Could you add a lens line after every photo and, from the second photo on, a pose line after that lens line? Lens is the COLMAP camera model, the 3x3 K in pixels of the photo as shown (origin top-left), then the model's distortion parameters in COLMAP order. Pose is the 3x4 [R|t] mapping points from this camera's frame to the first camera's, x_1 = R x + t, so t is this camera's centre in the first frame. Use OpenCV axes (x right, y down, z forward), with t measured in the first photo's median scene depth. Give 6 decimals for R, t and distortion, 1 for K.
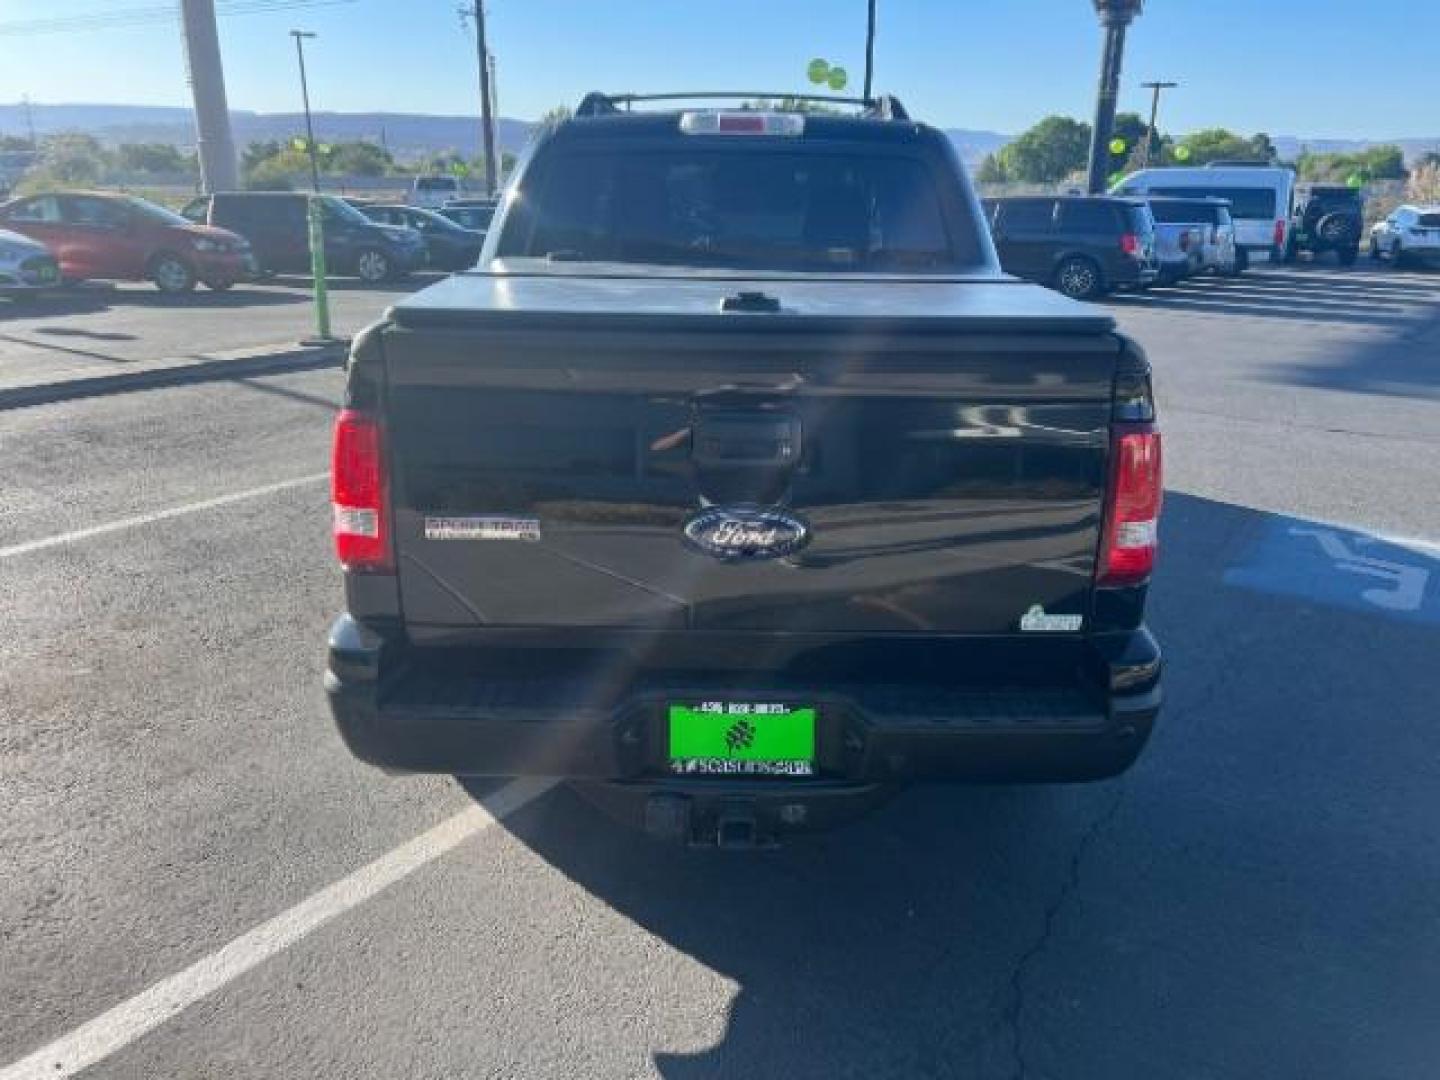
lens RADIAL K [[1074.7, 0, 721.0], [0, 1074.7, 542.9], [0, 0, 1]] dist [0.051897, -0.059196]
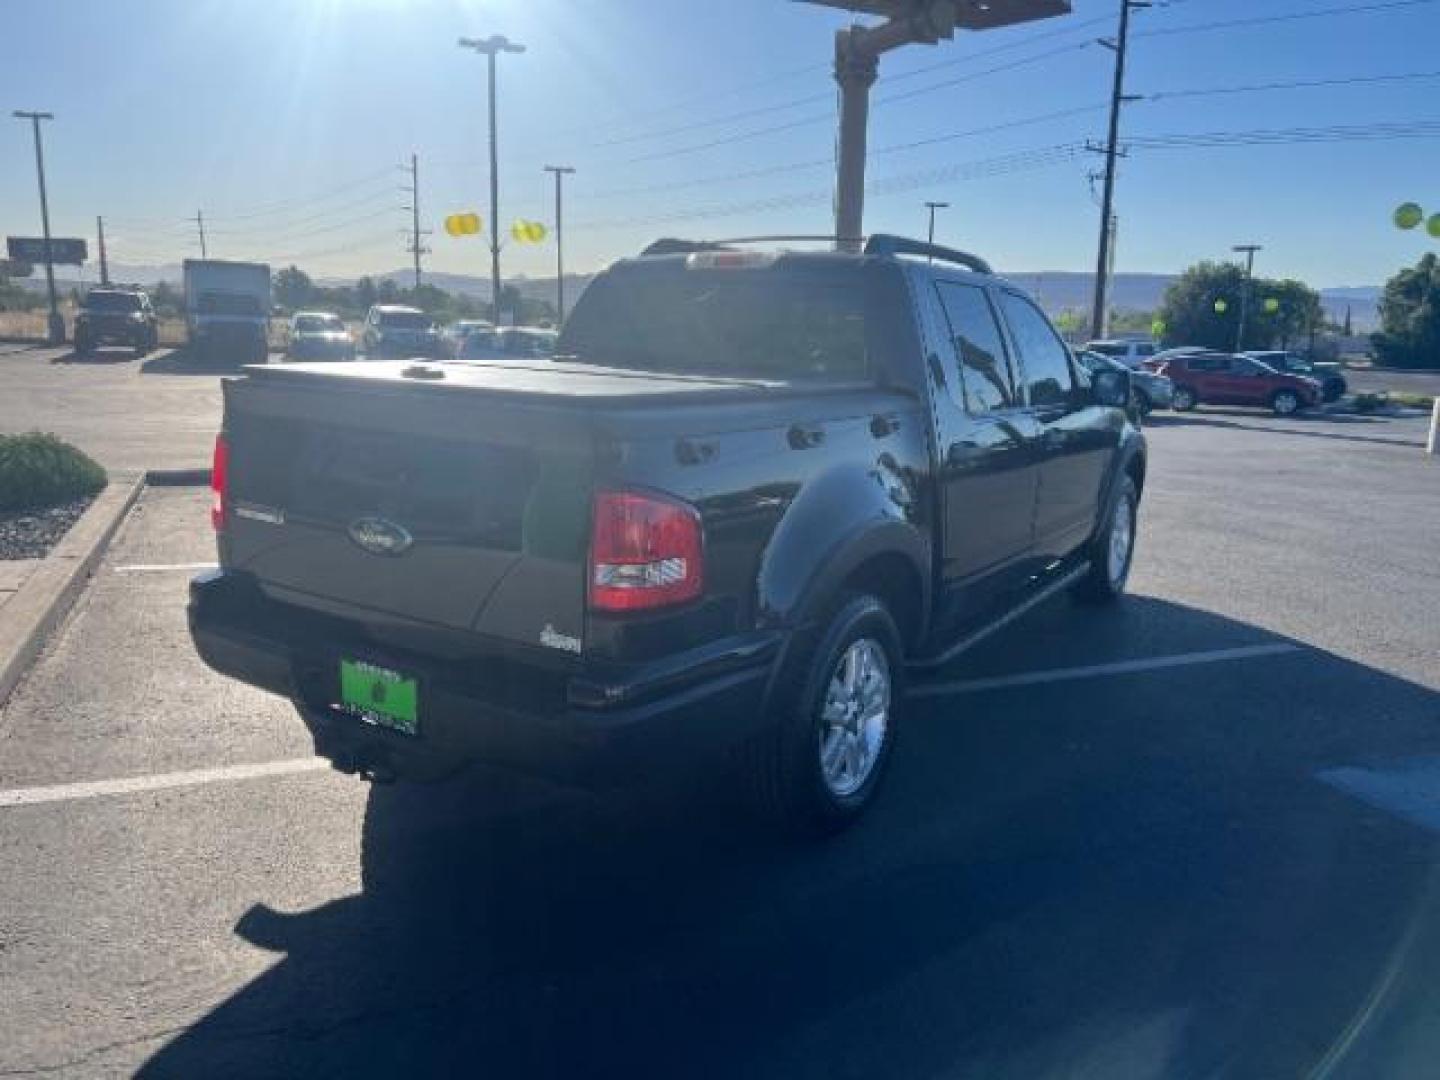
lens RADIAL K [[1074.7, 0, 721.4], [0, 1074.7, 527.3], [0, 0, 1]] dist [0.051897, -0.059196]
pose [[0.850831, 0.109091, -0.513990, 1.048930], [-0.182239, 0.978757, -0.093933, 0.028726], [0.492824, 0.173590, 0.852637, 0.042754]]
